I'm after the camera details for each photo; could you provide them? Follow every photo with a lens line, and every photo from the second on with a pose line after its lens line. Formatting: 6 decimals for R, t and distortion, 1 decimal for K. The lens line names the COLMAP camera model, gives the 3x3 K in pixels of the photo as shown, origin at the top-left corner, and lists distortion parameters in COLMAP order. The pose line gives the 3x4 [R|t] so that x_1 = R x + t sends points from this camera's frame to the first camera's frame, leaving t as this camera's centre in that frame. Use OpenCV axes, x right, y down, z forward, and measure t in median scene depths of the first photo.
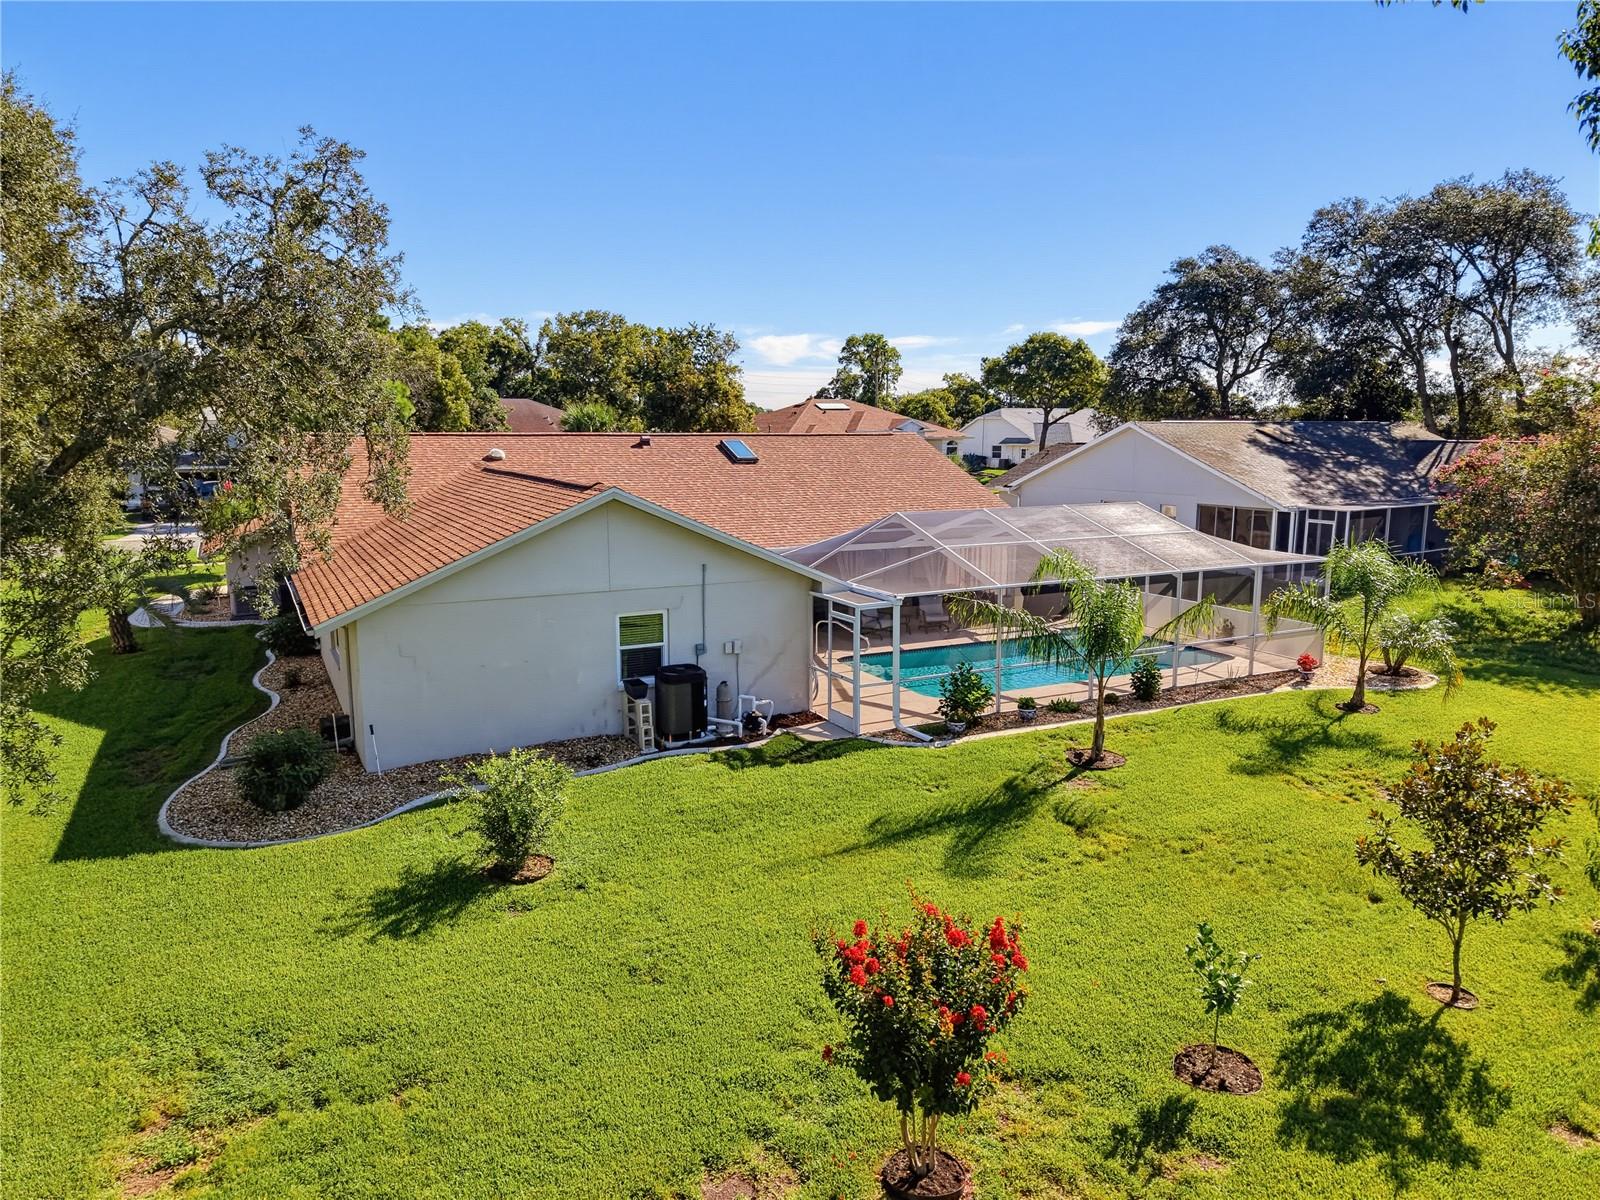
lens RADIAL K [[1063.0, 0, 800.0], [0, 1063.0, 600.0], [0, 0, 1]] dist [0.003862, 0.000755]
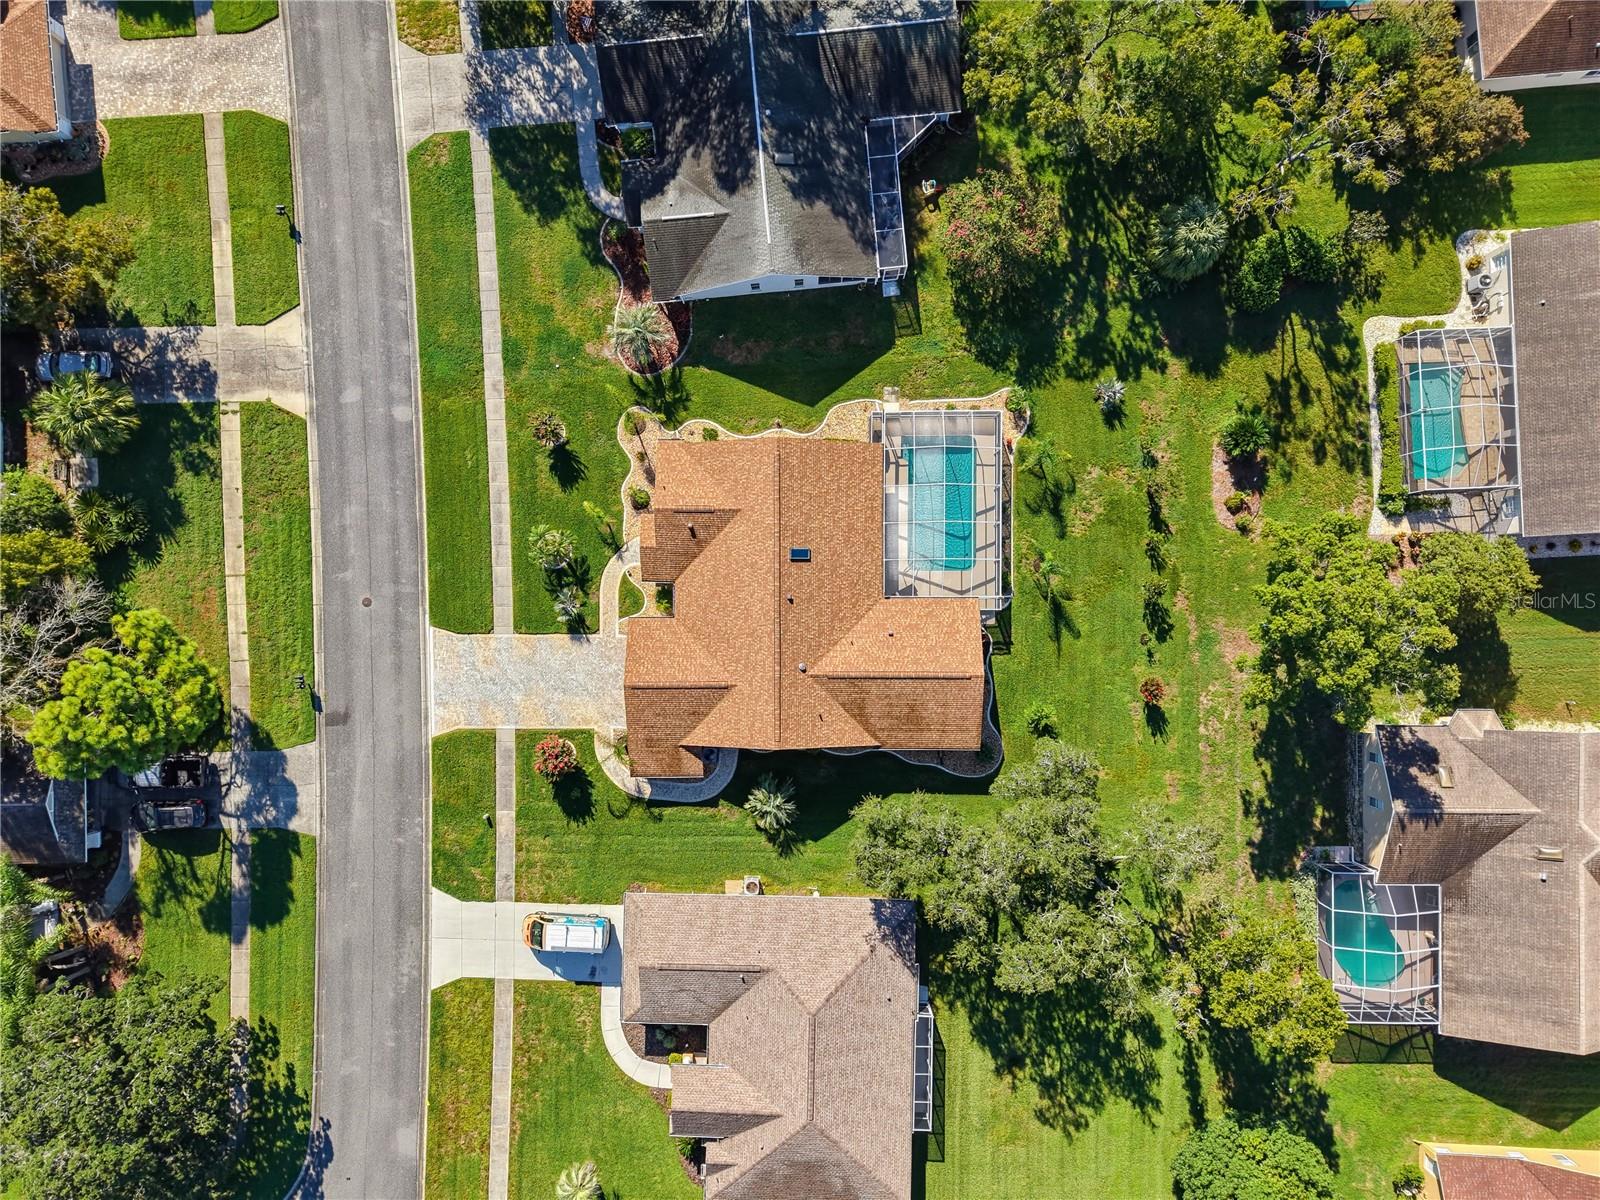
lens RADIAL K [[1109.8, 0, 800.0], [0, 1109.8, 600.0], [0, 0, 1]] dist [0.003696, -0.002887]
pose [[0.448997, -0.893532, -0.001213, -0.230061], [0.184577, 0.091422, 0.978557, -4.054418], [-0.874261, -0.439593, 0.205974, 0.898547]]
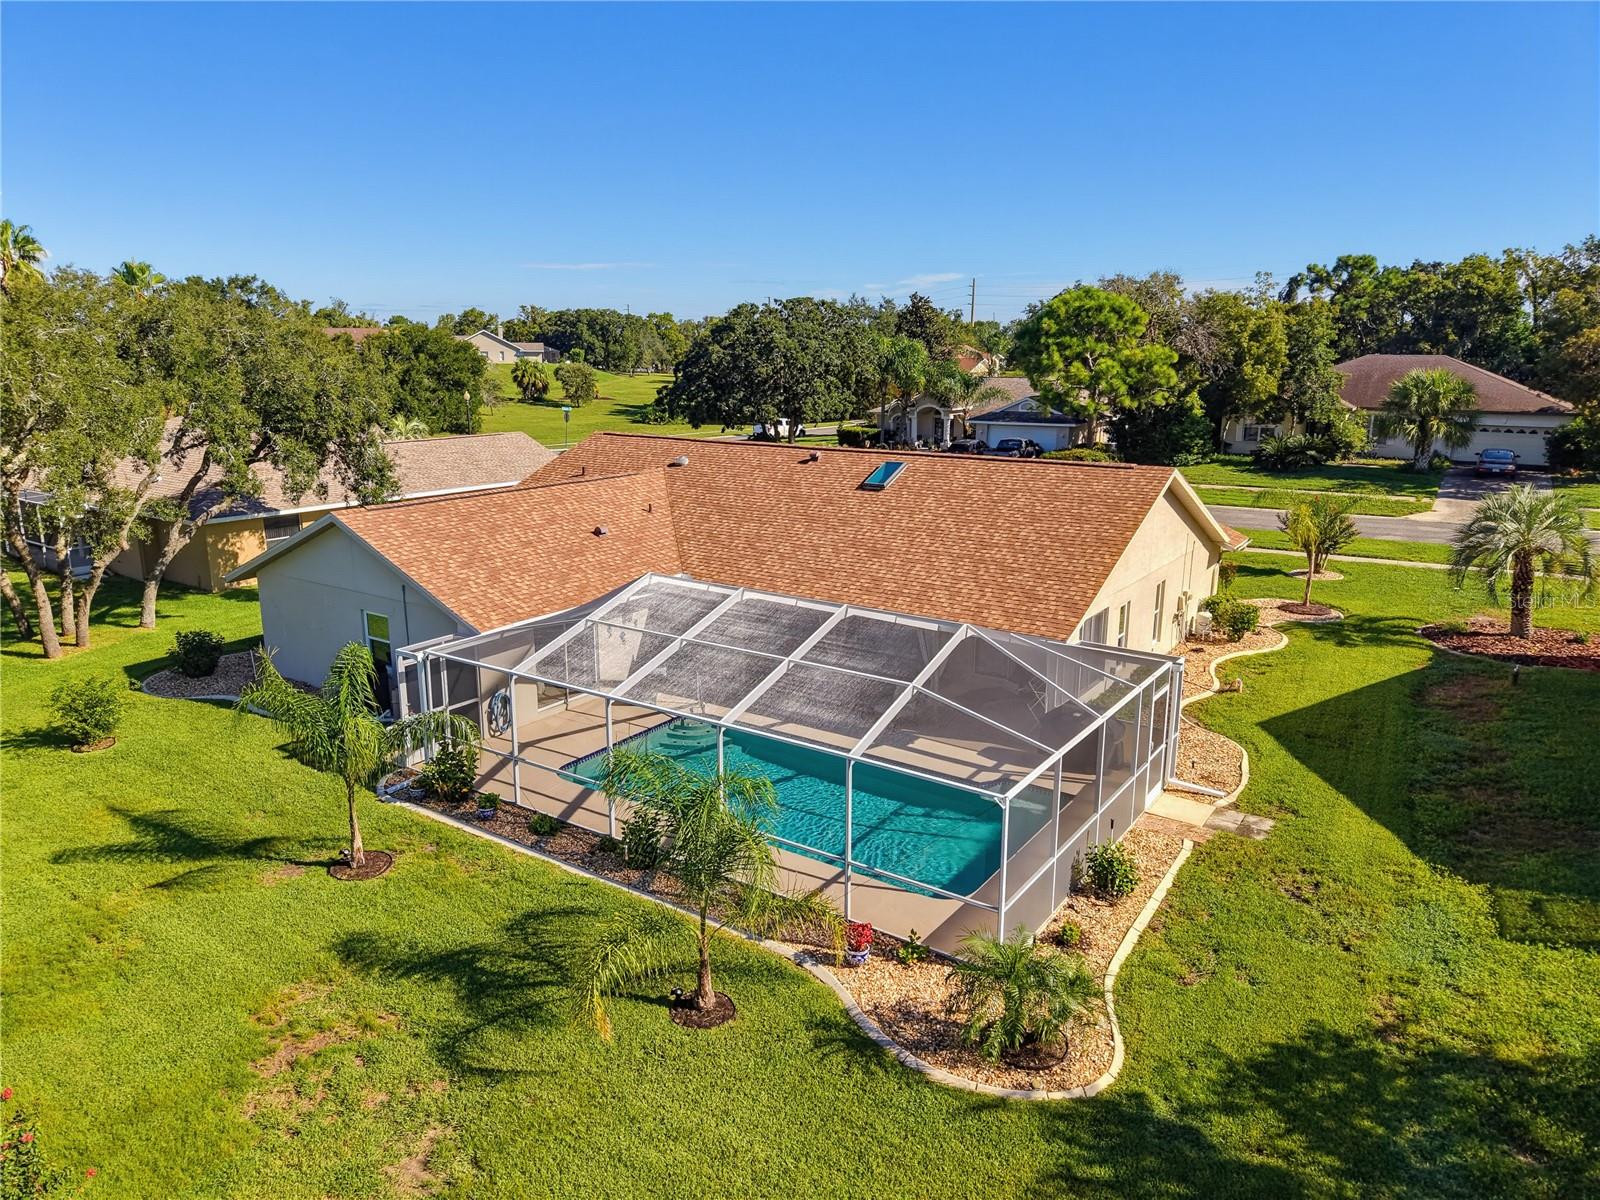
lens RADIAL K [[1063.0, 0, 800.0], [0, 1063.0, 600.0], [0, 0, 1]] dist [0.003862, 0.000755]
pose [[0.477430, 0.200421, -0.855507, 1.268123], [-0.152895, 0.977735, 0.143730, -0.288659], [0.865265, 0.062182, 0.497443, 0.869629]]
